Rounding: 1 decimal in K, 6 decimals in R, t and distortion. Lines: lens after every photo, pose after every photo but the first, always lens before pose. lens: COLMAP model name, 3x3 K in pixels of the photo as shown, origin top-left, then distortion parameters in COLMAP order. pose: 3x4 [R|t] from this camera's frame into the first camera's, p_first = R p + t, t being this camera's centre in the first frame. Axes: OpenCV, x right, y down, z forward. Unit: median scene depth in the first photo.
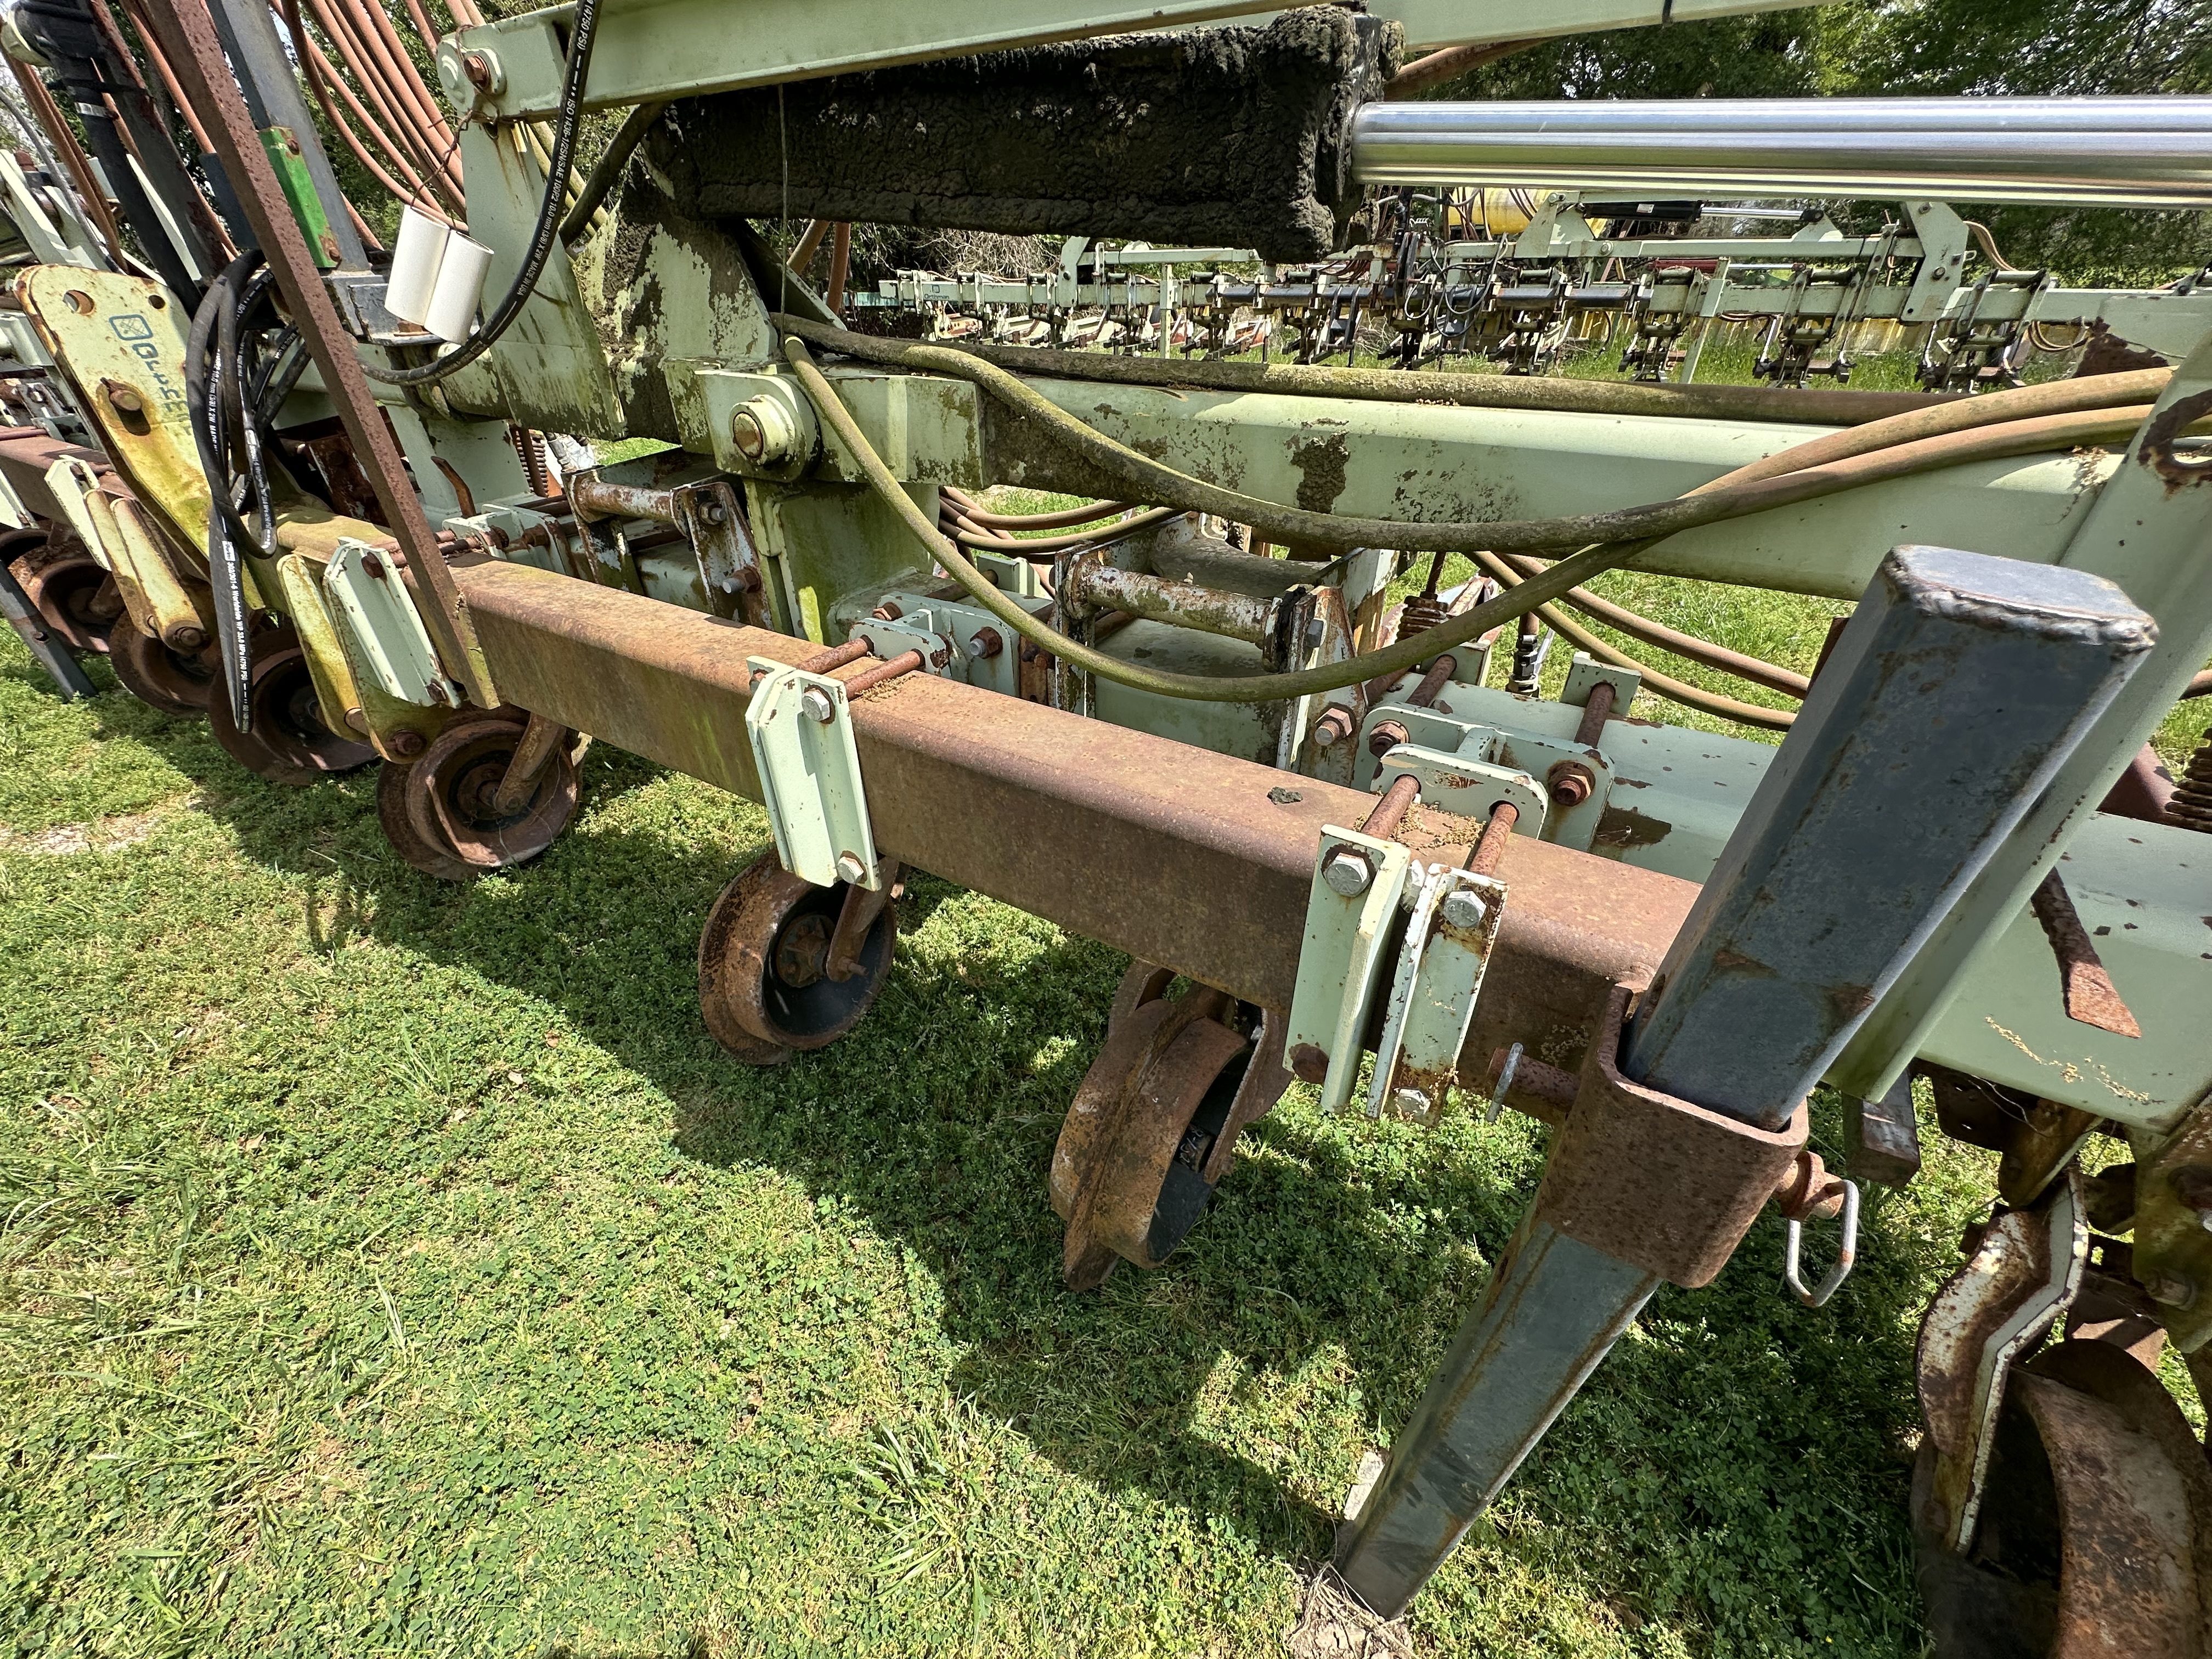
lens RADIAL K [[893.0, 0, 1099.3], [0, 893.0, 828.9], [0, 0, 1]] dist [-0.007814, 0.002009]
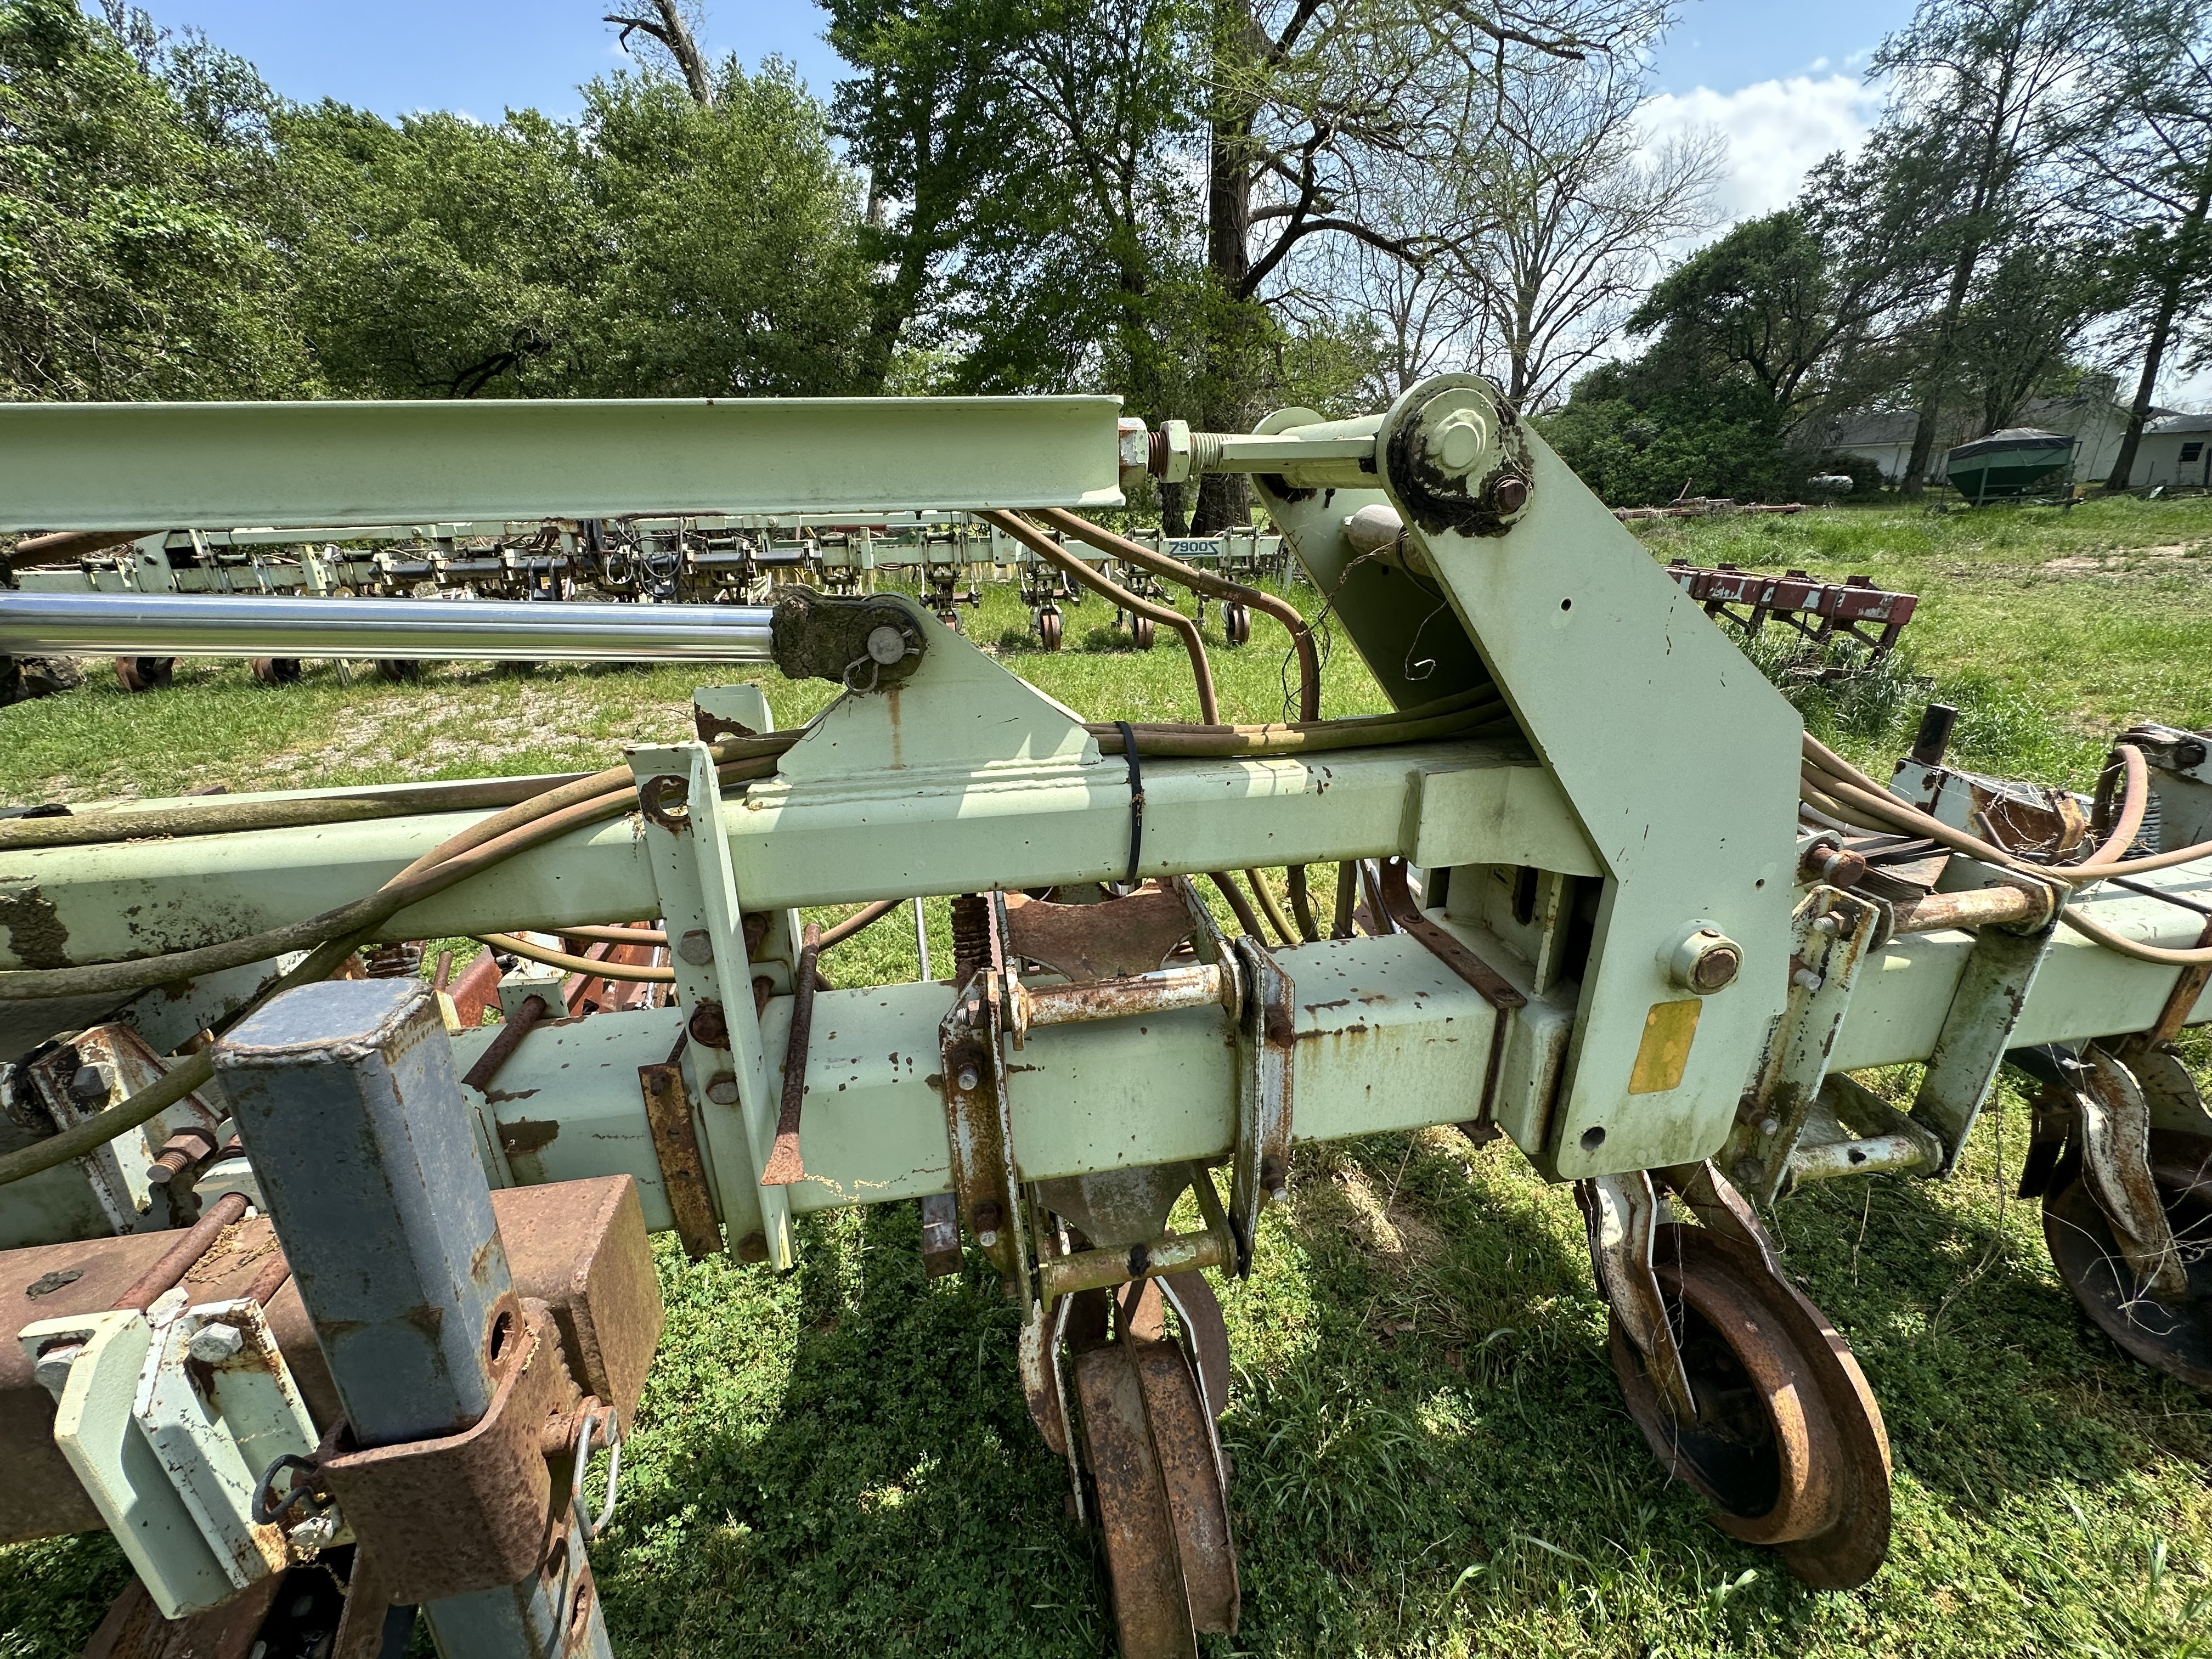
lens RADIAL K [[893.0, 0, 1111.2], [0, 893.0, 826.3], [0, 0, 1]] dist [-0.007814, 0.002009]
pose [[0.740097, -0.235213, 0.630025, 0.333782], [0.373044, 0.923081, -0.093597, 0.011781], [-0.559548, 0.304298, 0.770914, -0.250878]]
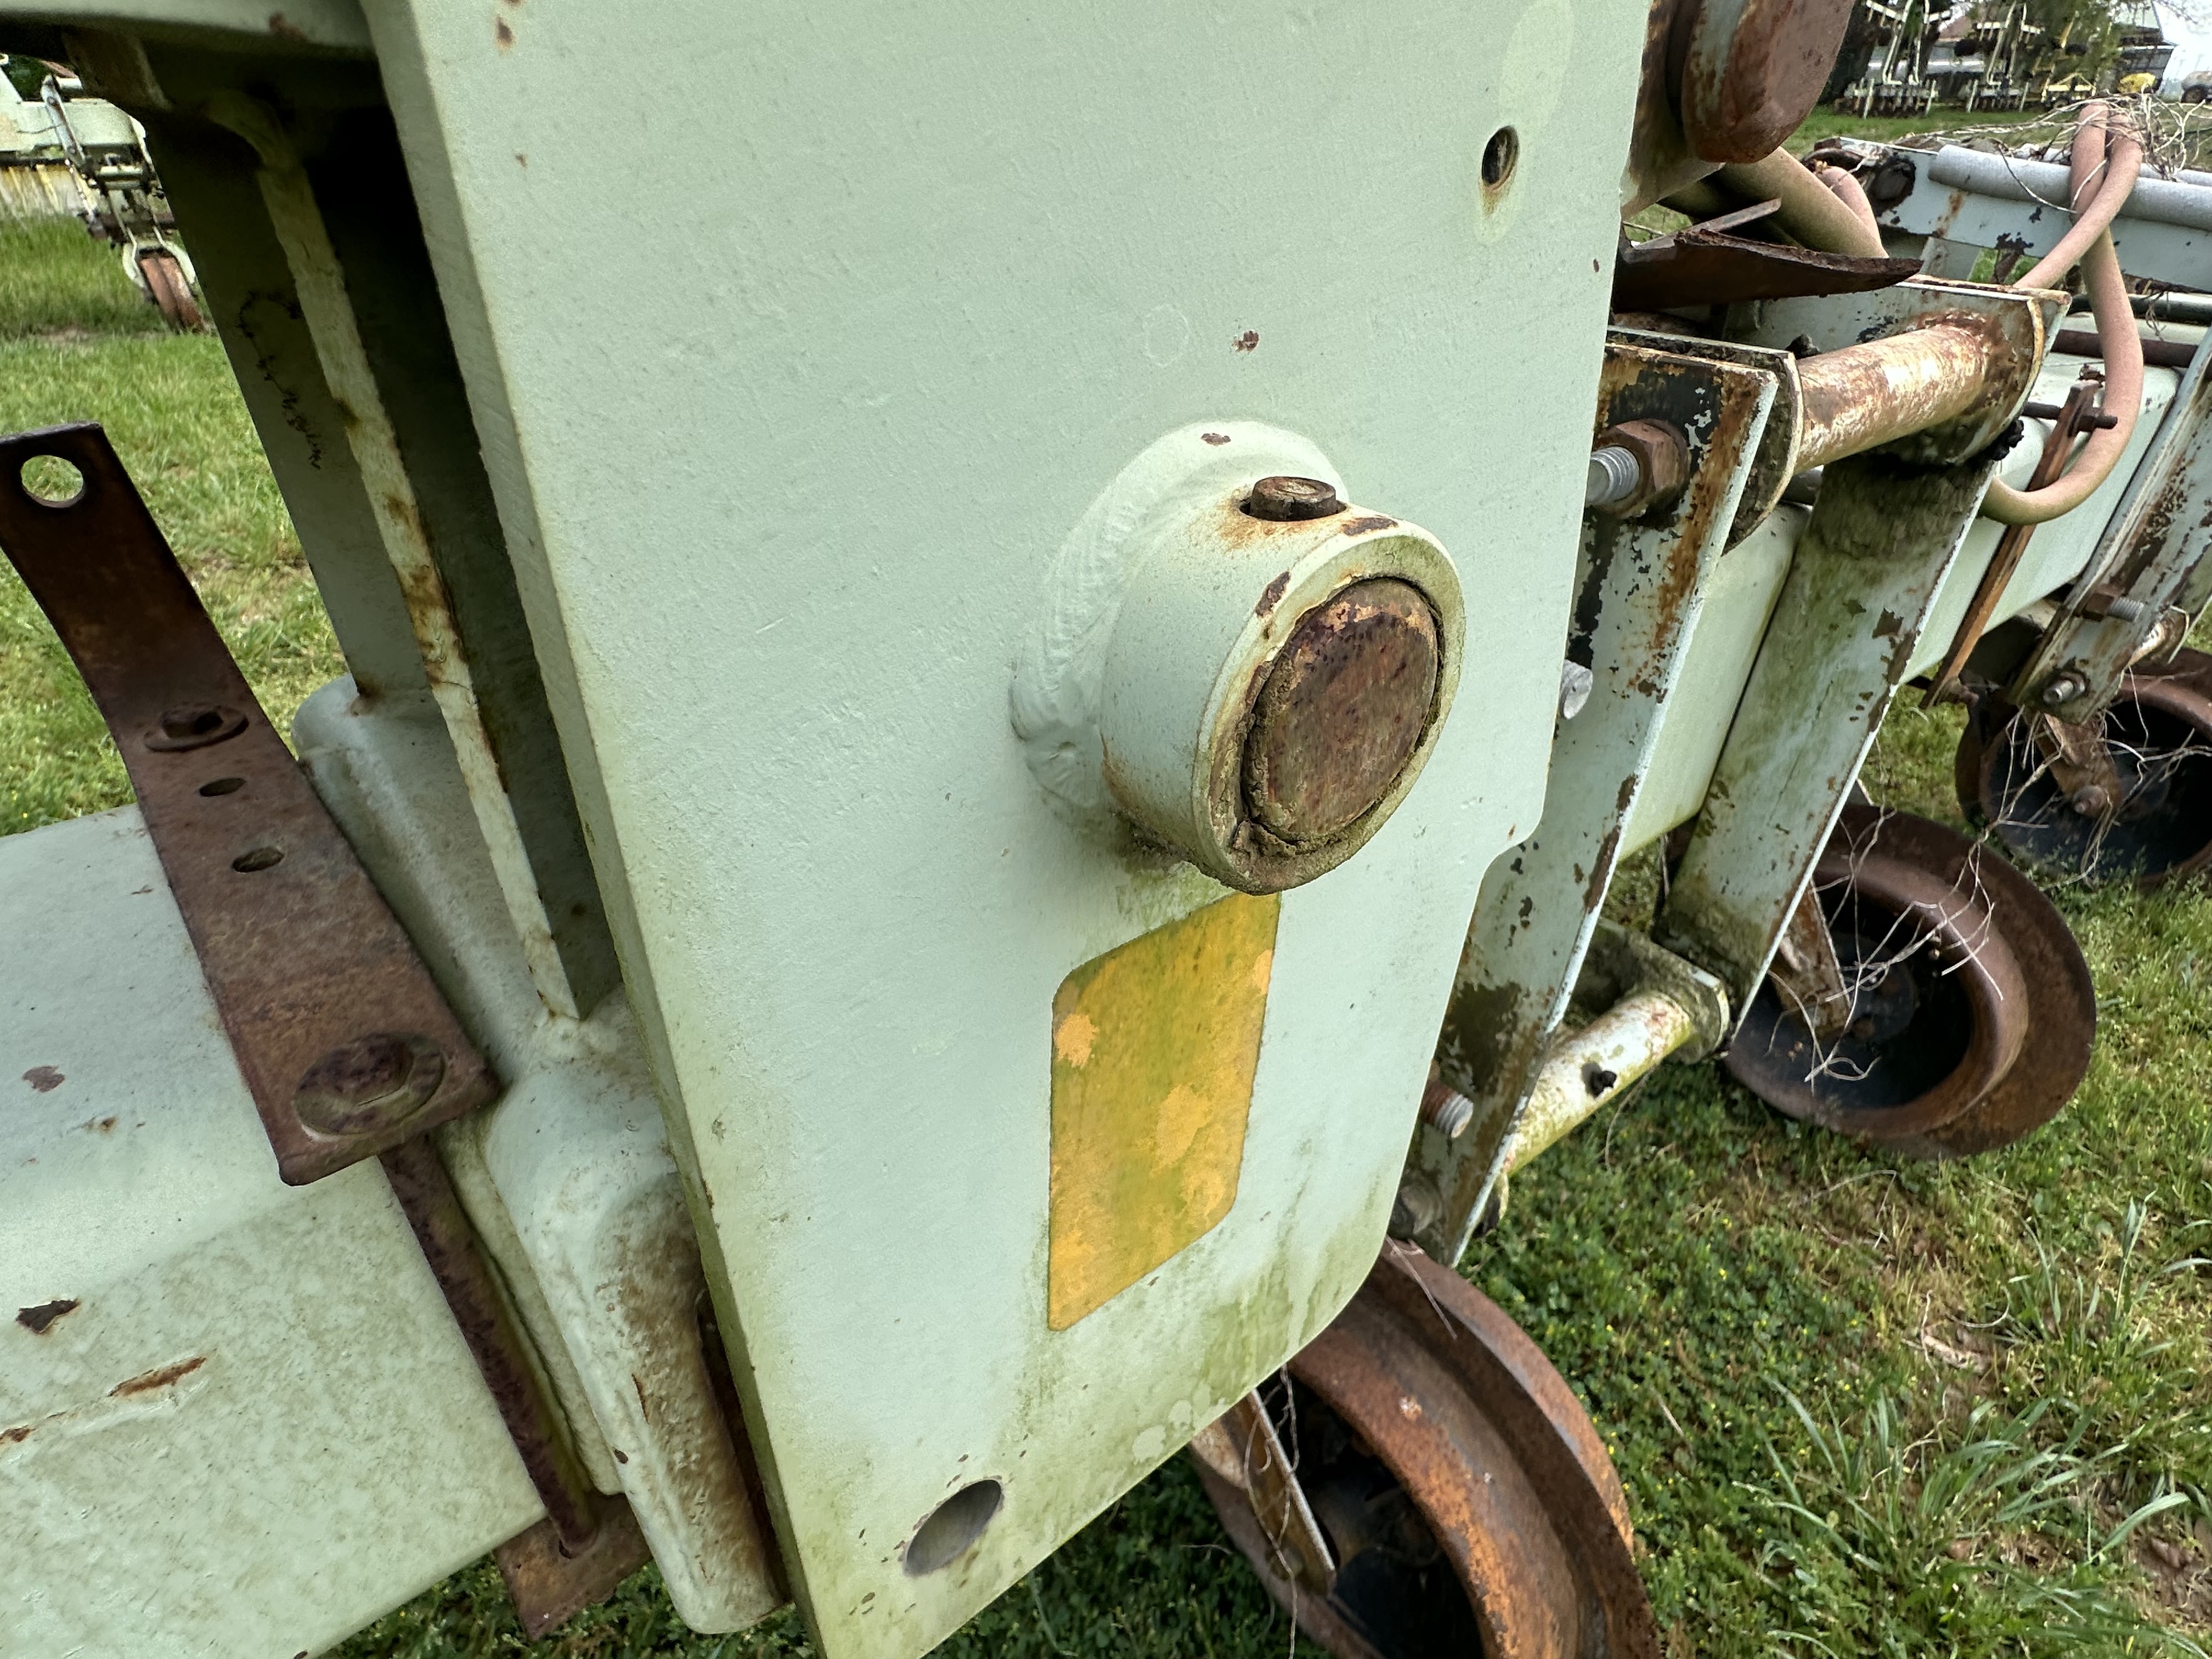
lens RADIAL K [[1176.5, 0, 1112.9], [0, 1176.5, 857.9], [0, 0, 1]] dist [-0.000602, -0.000429]
pose [[0.311195, -0.504075, 0.805647, 0.987003], [0.497660, 0.808648, 0.313723, 0.186677], [-0.809624, 0.303309, 0.502505, 0.020872]]
